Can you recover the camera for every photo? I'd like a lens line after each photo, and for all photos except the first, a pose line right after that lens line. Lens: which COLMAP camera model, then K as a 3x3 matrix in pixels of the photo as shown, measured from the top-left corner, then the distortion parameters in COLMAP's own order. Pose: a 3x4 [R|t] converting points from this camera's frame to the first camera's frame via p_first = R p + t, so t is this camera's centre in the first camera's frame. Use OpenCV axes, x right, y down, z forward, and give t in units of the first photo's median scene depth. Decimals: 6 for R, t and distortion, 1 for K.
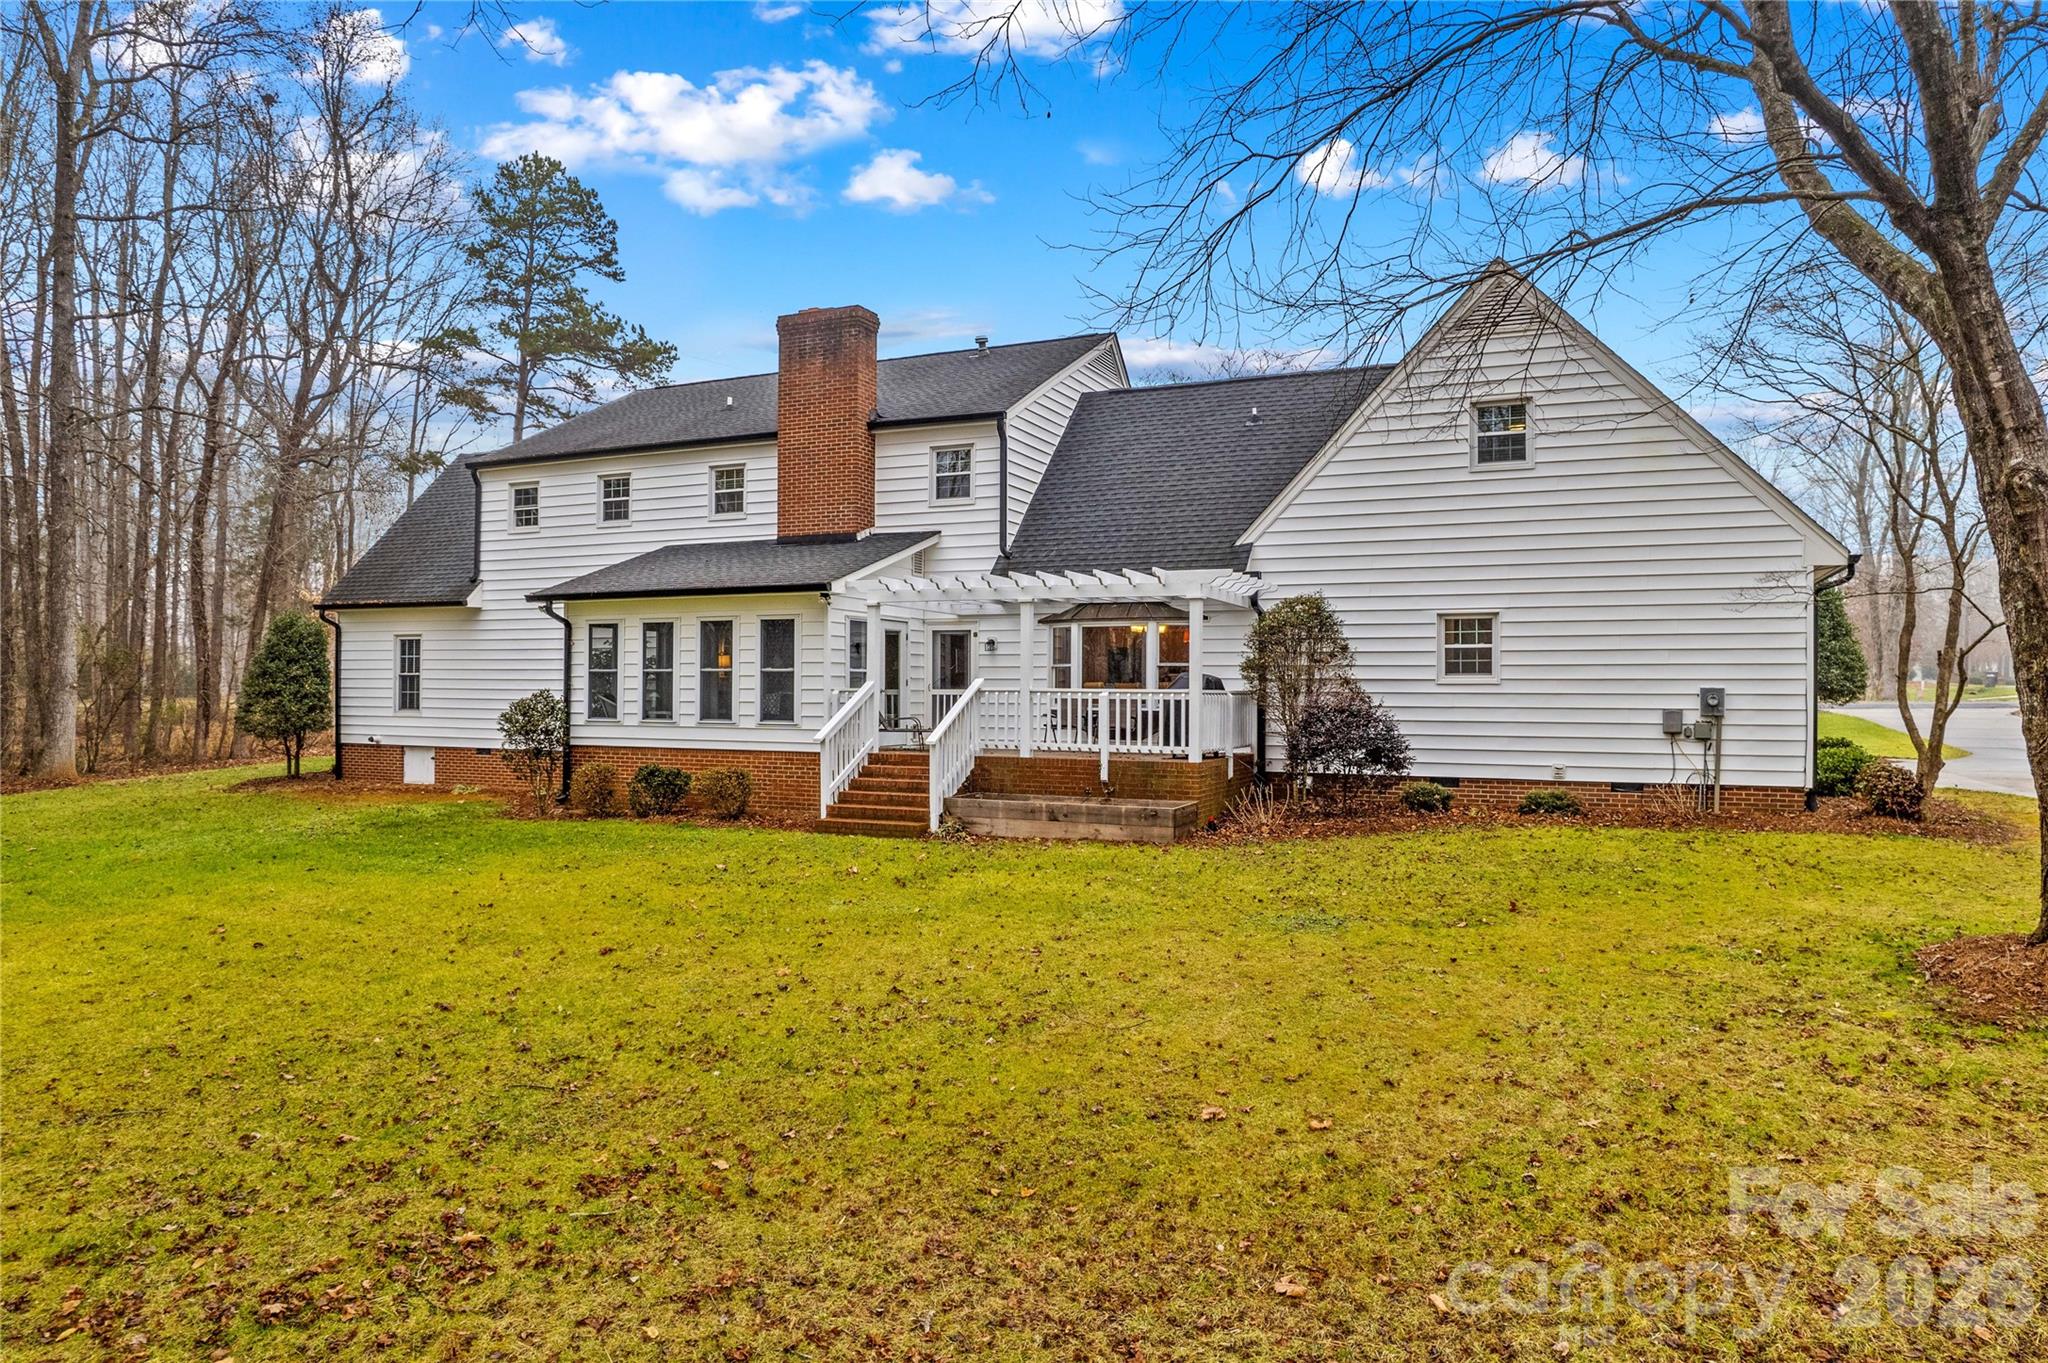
lens RADIAL K [[1273.2, 0, 1018.9], [0, 1273.2, 633.7], [0, 0, 1]] dist [-0.021125, 0.000580]
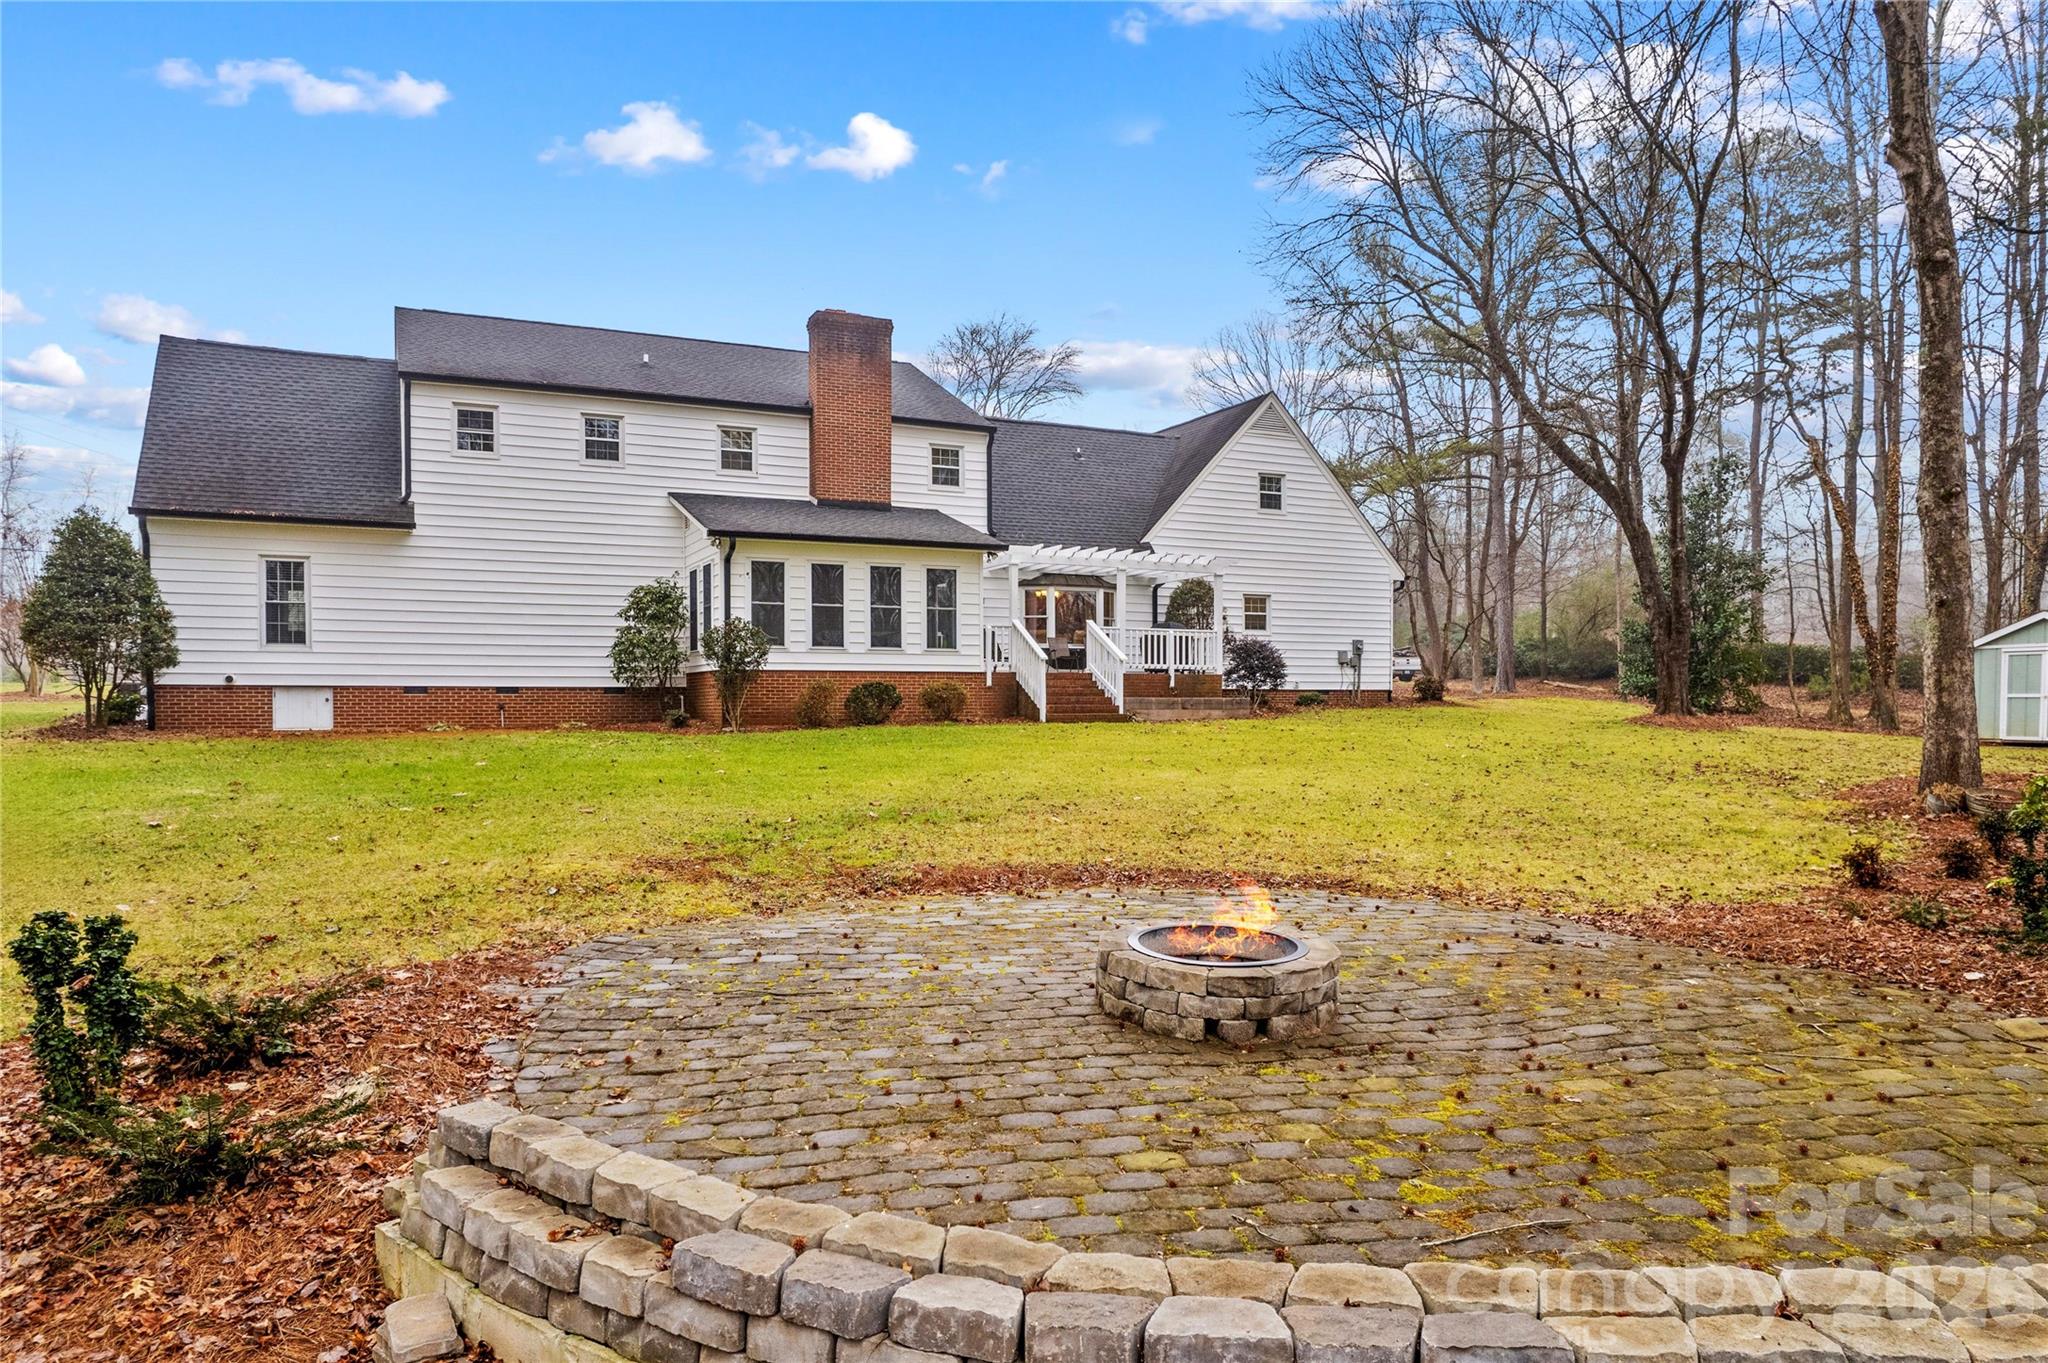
lens RADIAL K [[1338.2, 0, 1024.0], [0, 1338.2, 681.5], [0, 0, 1]] dist [-0.022688, 0.001844]
pose [[0.647494, 0.007216, 0.762037, -1.168101], [-0.030668, 0.999392, 0.016594, 0.077143], [-0.761453, -0.034115, 0.647321, 0.054803]]
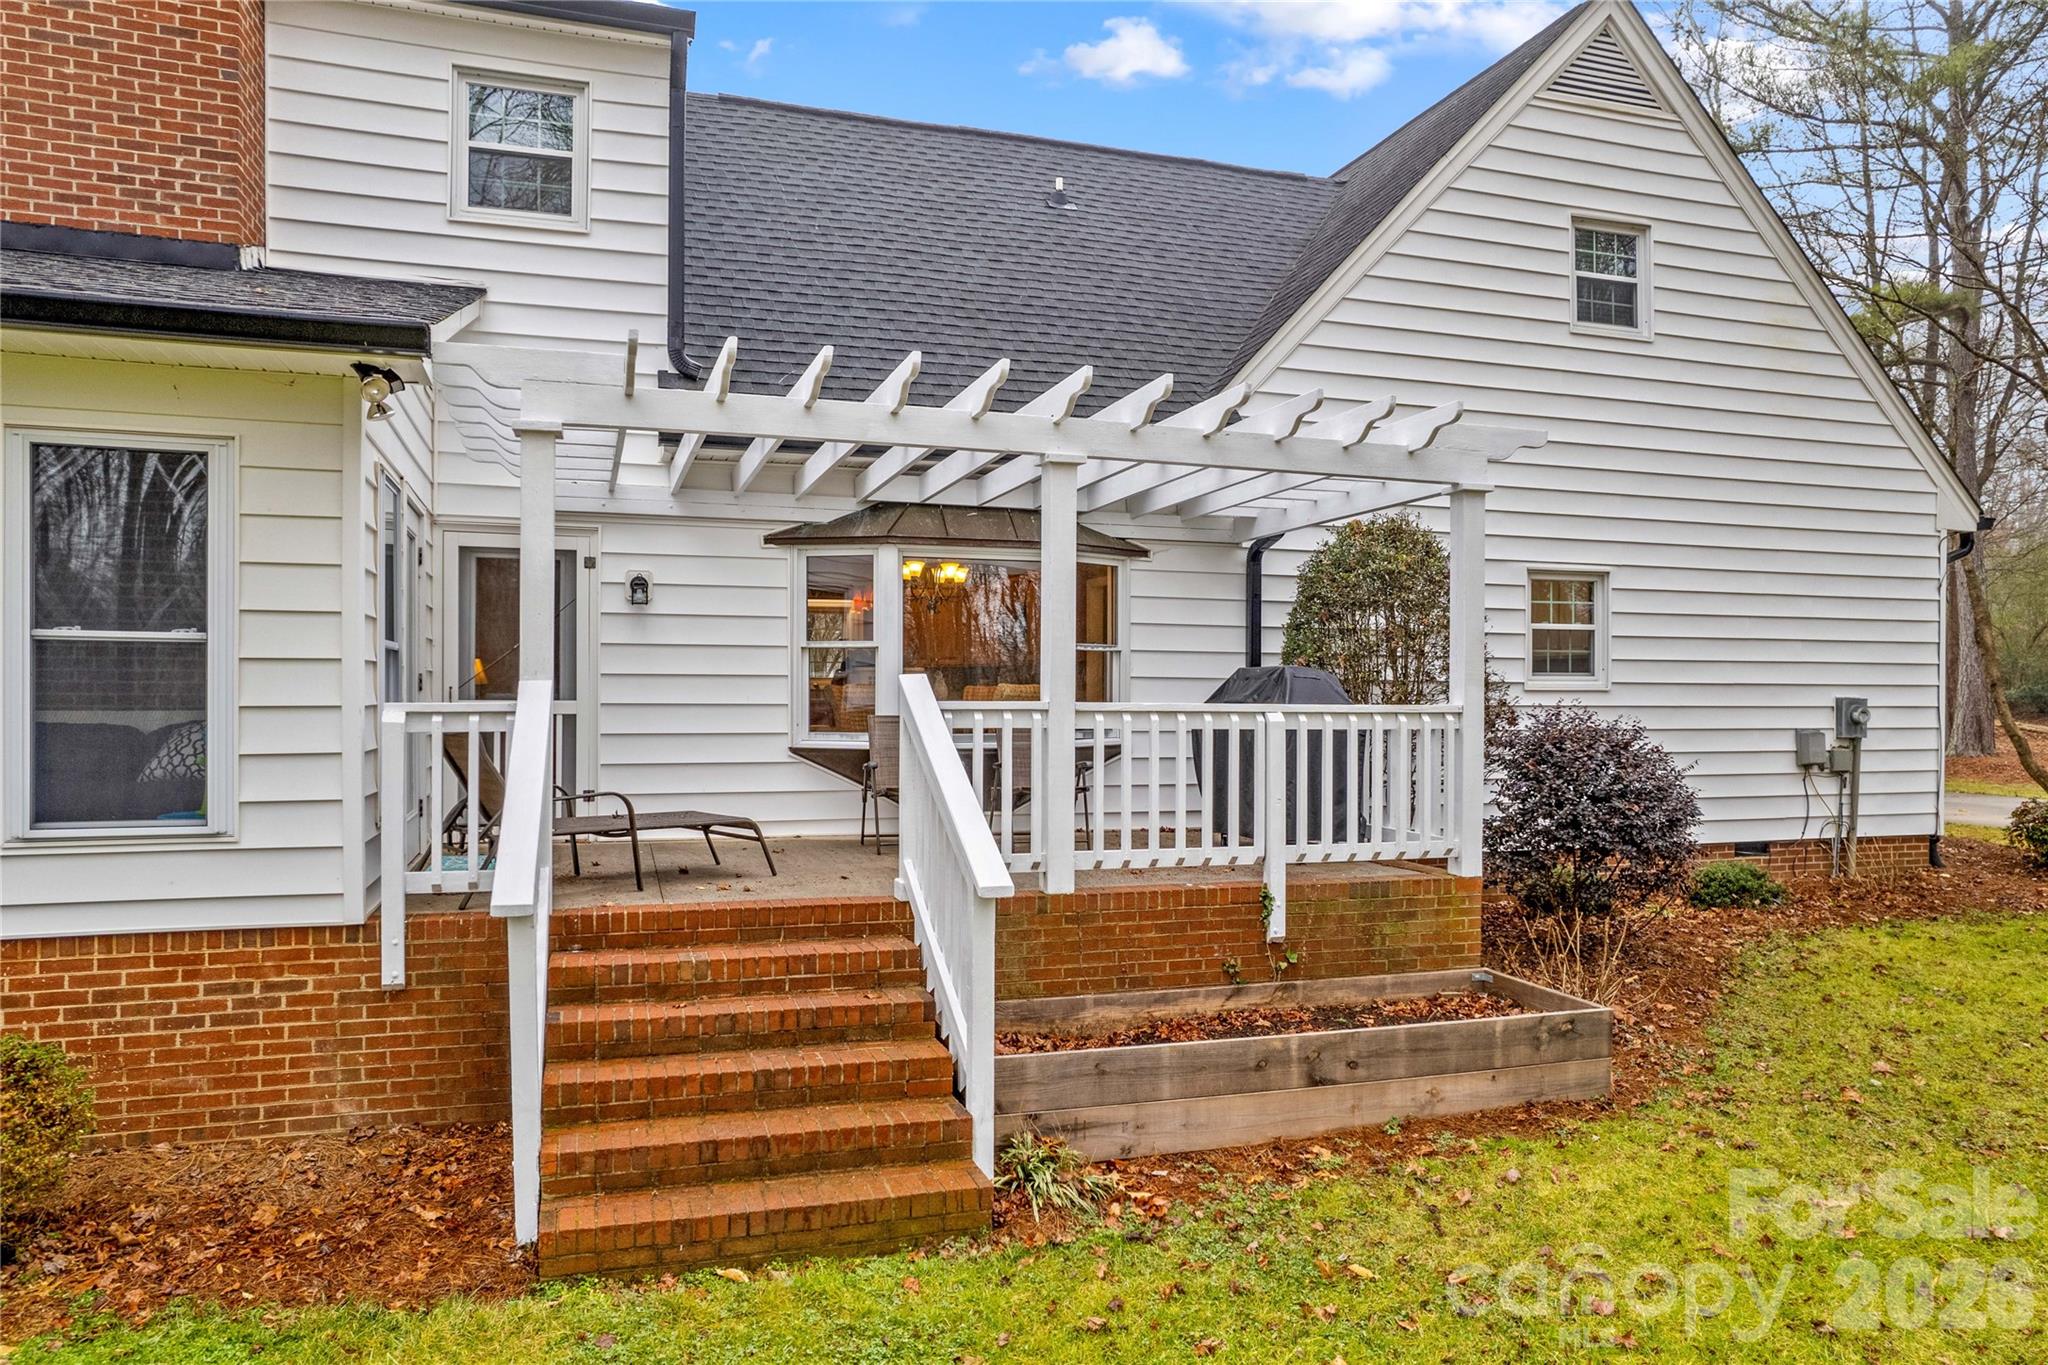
lens RADIAL K [[1338.2, 0, 1024.0], [0, 1338.2, 682.5], [0, 0, 1]] dist [-0.022688, 0.001844]
pose [[0.749916, 0.004074, 0.661520, -0.232427], [-0.031453, 0.999070, 0.029503, 0.024011], [-0.660784, -0.042932, 0.749347, 0.659445]]
